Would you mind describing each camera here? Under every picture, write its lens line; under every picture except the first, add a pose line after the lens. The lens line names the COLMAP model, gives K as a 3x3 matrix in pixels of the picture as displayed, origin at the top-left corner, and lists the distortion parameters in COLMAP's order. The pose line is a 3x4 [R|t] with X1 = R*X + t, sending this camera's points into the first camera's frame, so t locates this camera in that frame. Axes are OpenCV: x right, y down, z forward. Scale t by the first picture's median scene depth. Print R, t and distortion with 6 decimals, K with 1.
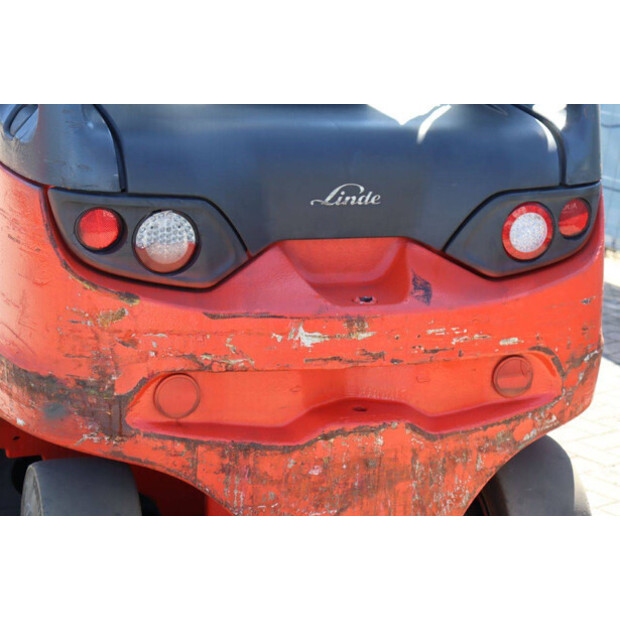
lens RADIAL K [[1467.6, 0, 313.7], [0, 1467.6, 296.0], [0, 0, 1]] dist [0.456988, 0.000000]
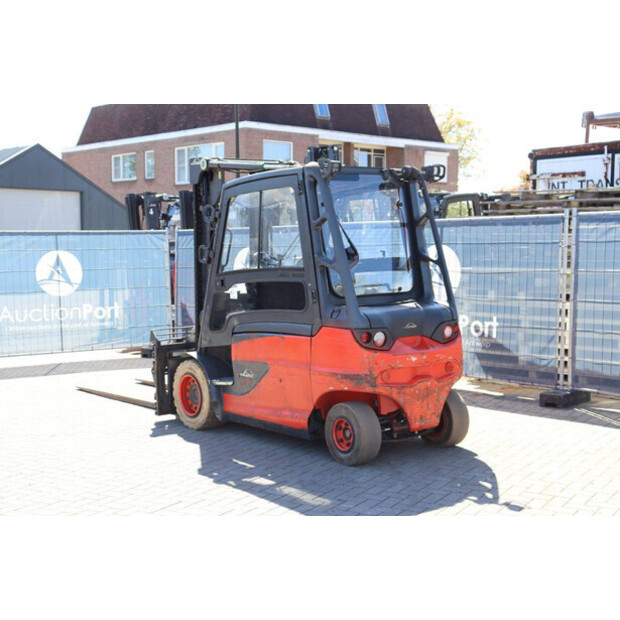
lens RADIAL K [[974.2, 0, 310.6], [0, 974.2, 310.9], [0, 0, 1]] dist [0.181250, 0.000000]
pose [[0.942800, -0.086011, 0.322072, -1.144541], [0.132571, 0.983195, -0.125508, 0.201420], [-0.305864, 0.161026, 0.938359, -1.507920]]
